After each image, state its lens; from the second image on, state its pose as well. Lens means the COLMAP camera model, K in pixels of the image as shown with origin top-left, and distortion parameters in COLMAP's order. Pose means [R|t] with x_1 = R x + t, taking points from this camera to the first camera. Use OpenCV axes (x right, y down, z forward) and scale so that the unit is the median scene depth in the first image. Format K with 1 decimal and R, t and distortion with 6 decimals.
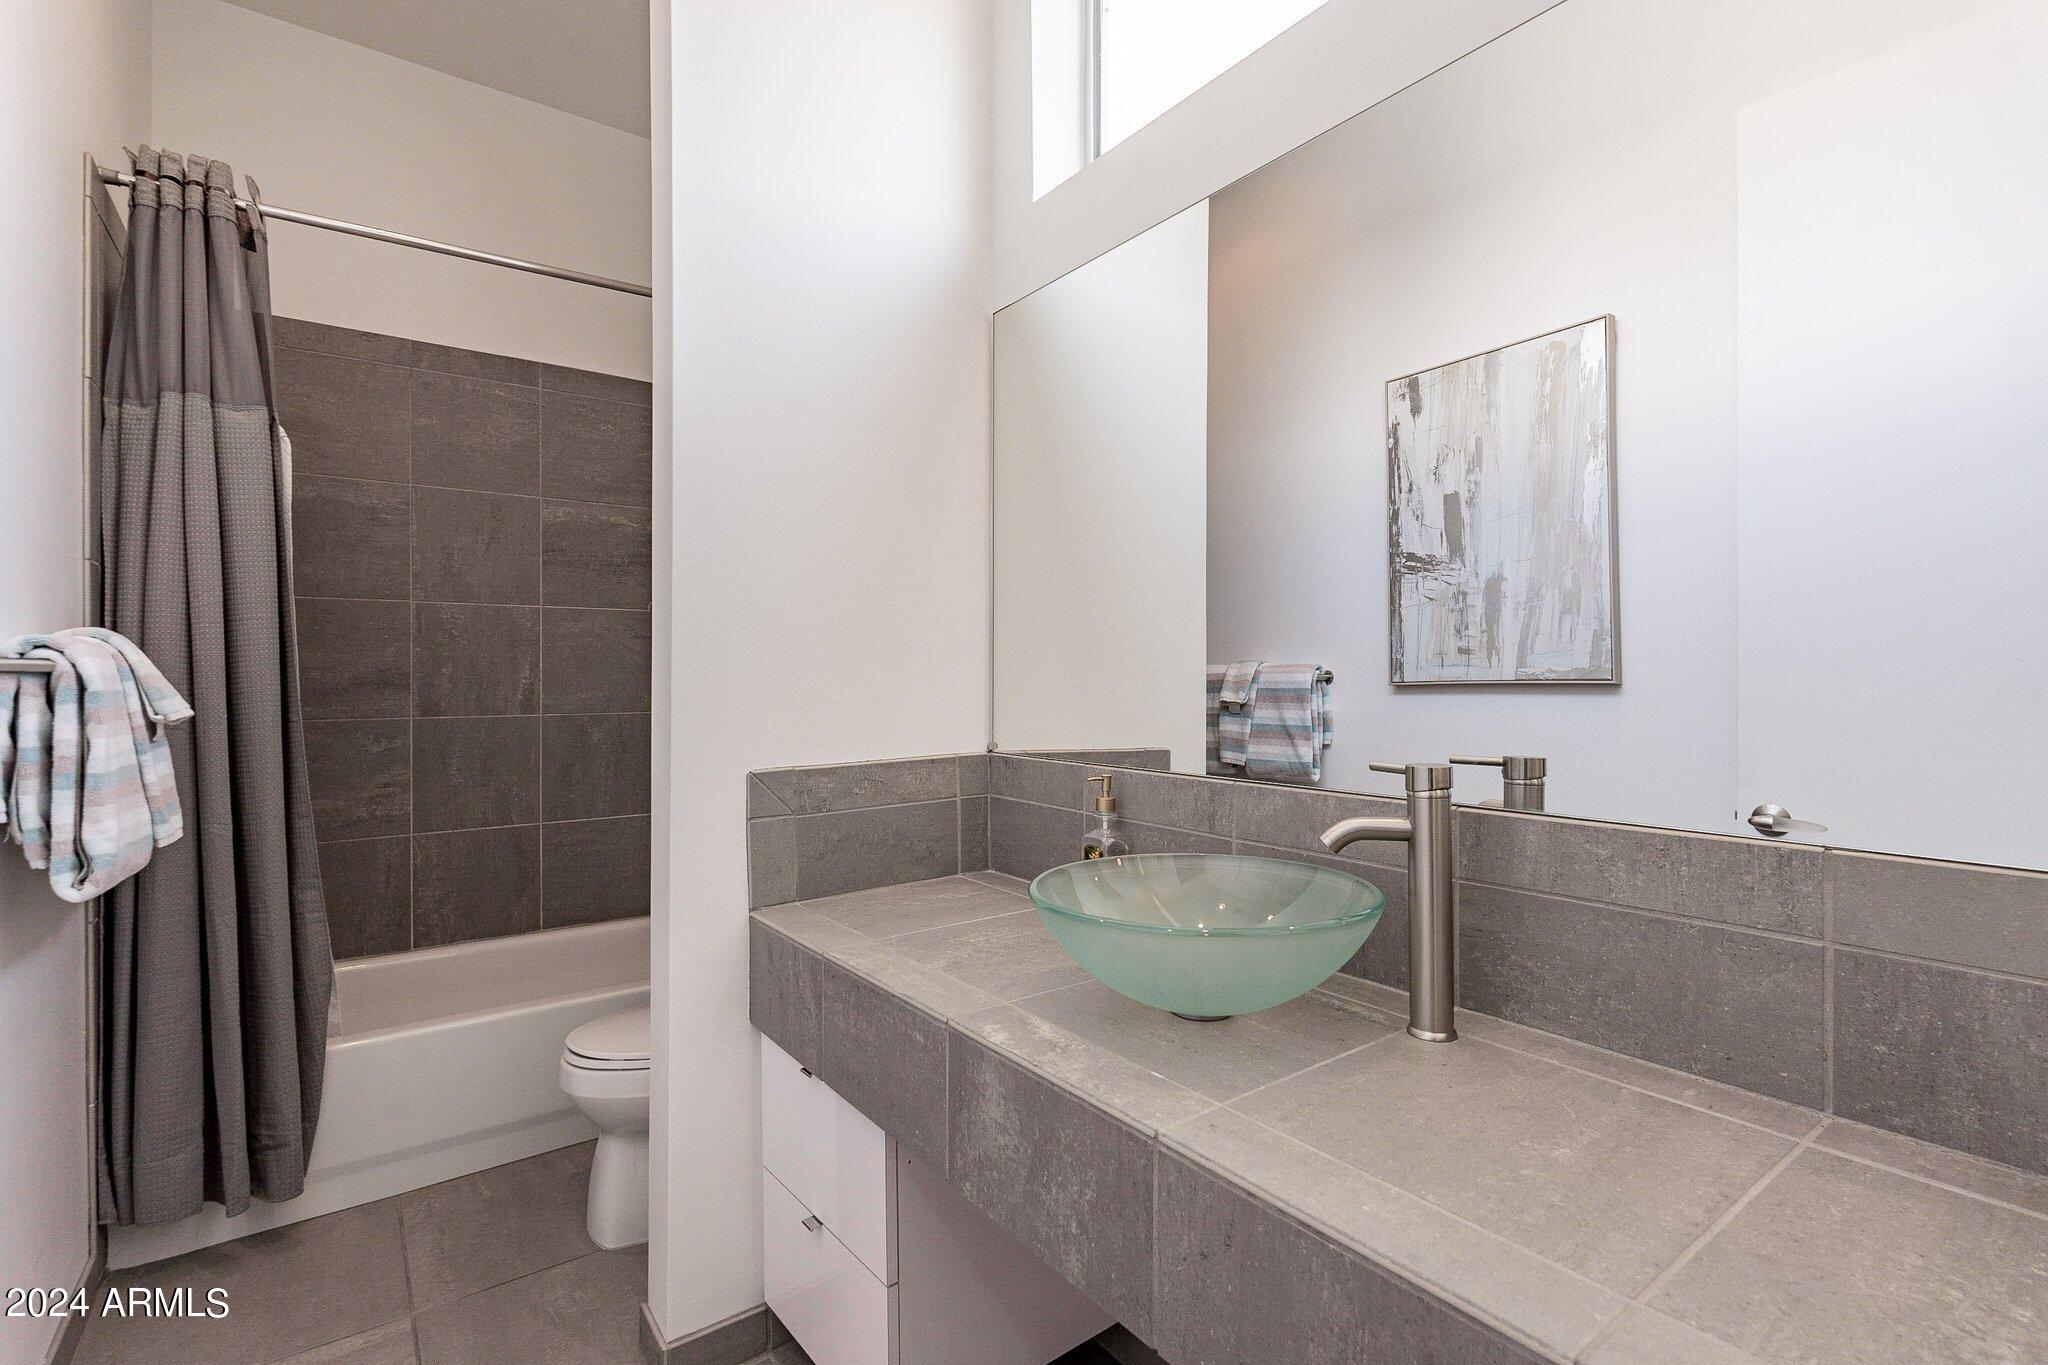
lens RADIAL K [[949.9, 0, 1024.0], [0, 949.9, 682.5], [0, 0, 1]] dist [0.000154, -0.000191]
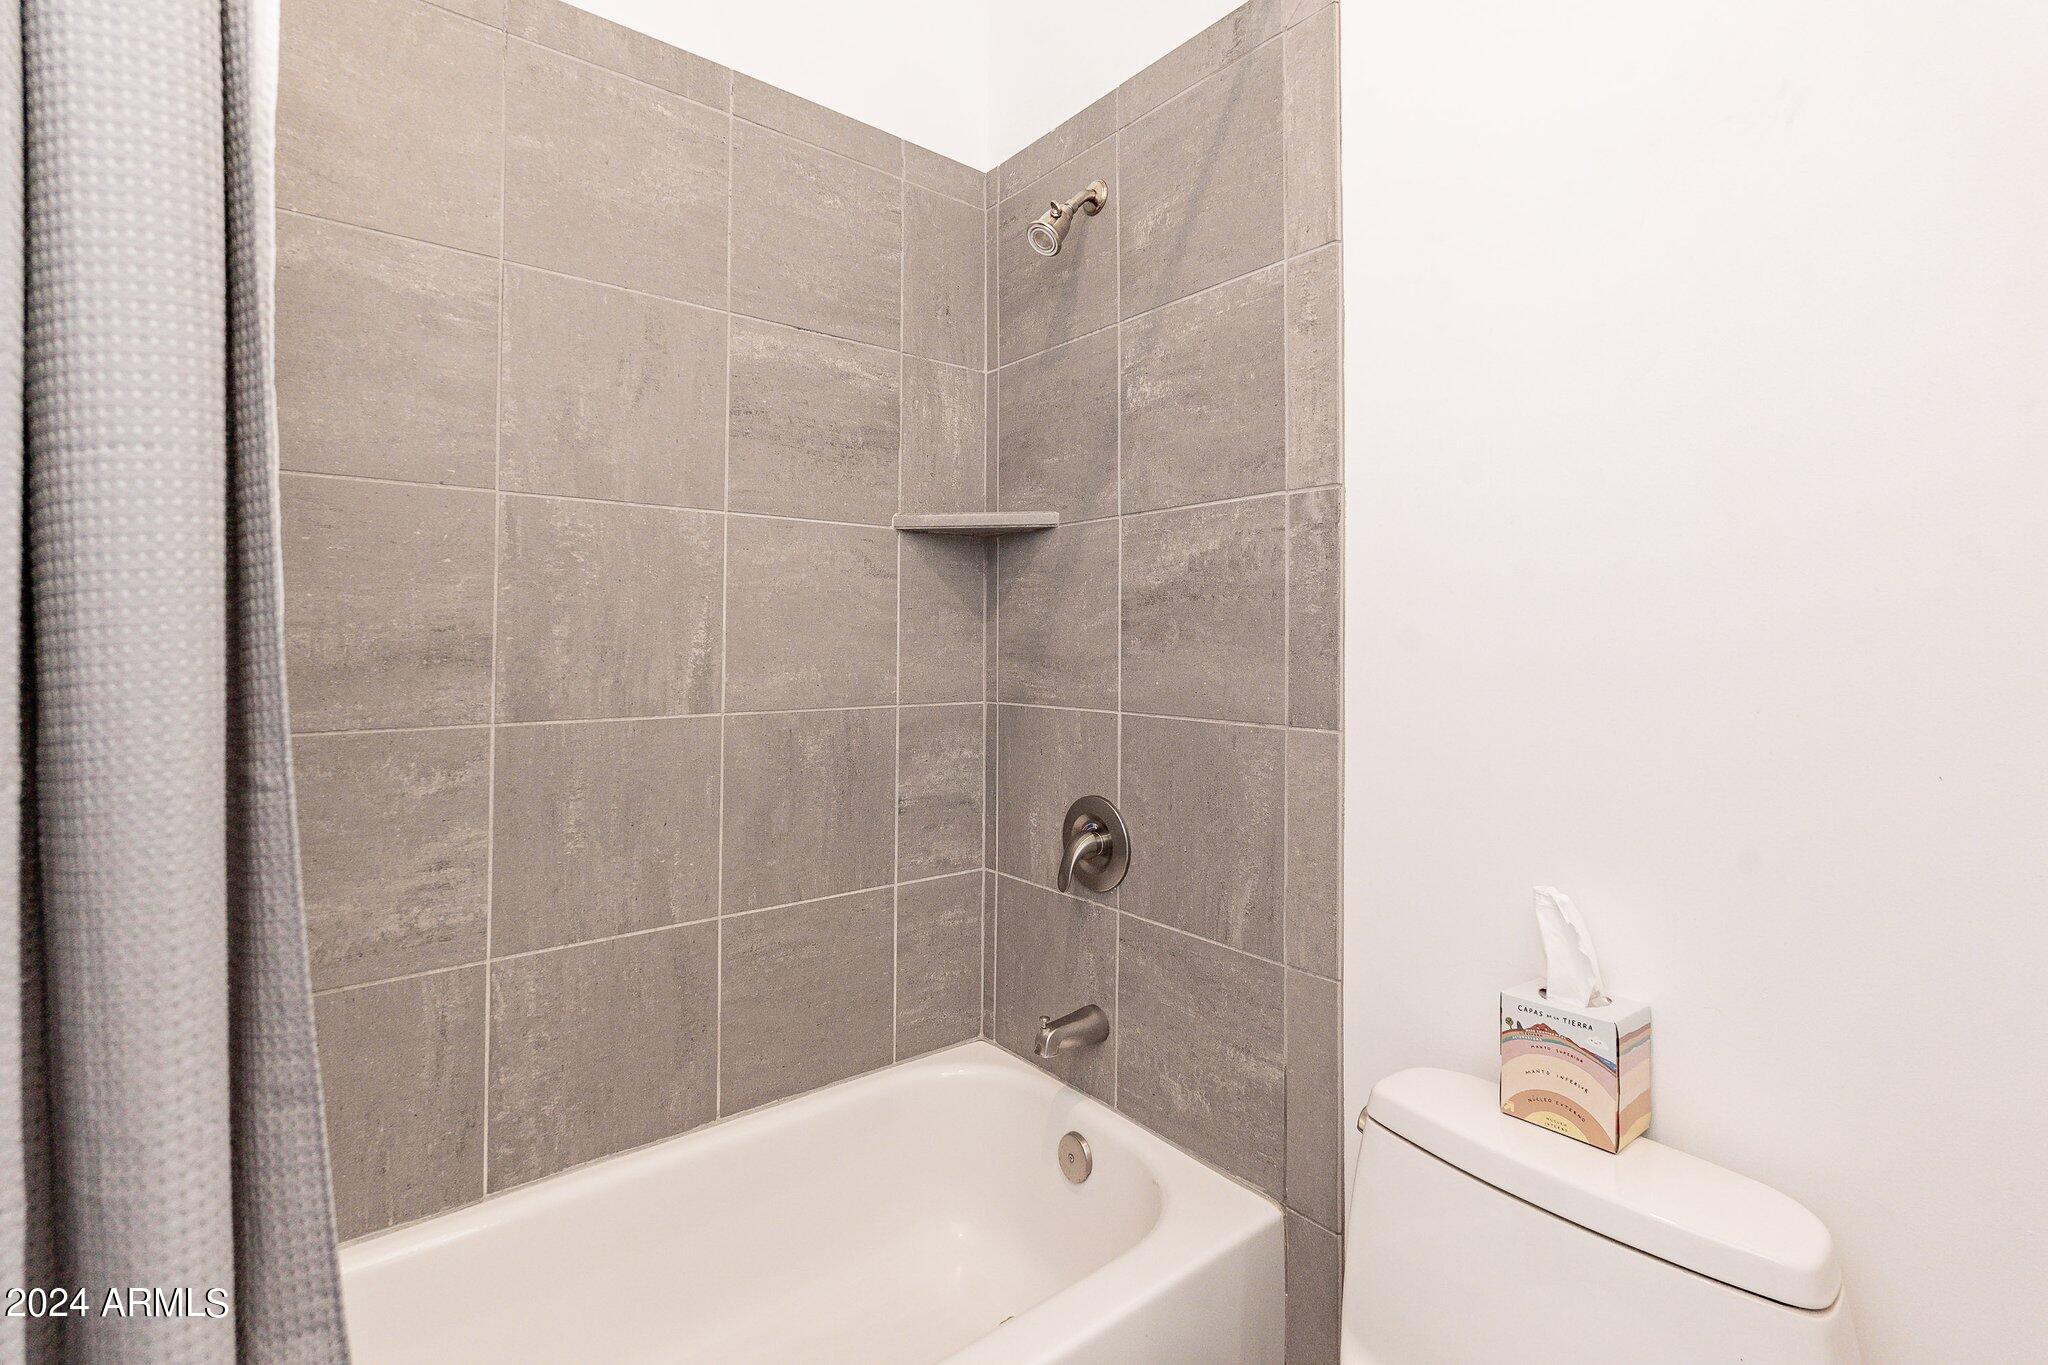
lens RADIAL K [[933.3, 0, 1023.8], [0, 933.3, 622.0], [0, 0, 1]] dist [-0.001296, -0.000321]
pose [[0.998844, 0.007610, 0.047467, -0.388344], [-0.006476, 0.999691, -0.023981, -0.006972], [-0.047634, 0.023646, 0.998585, 0.494208]]
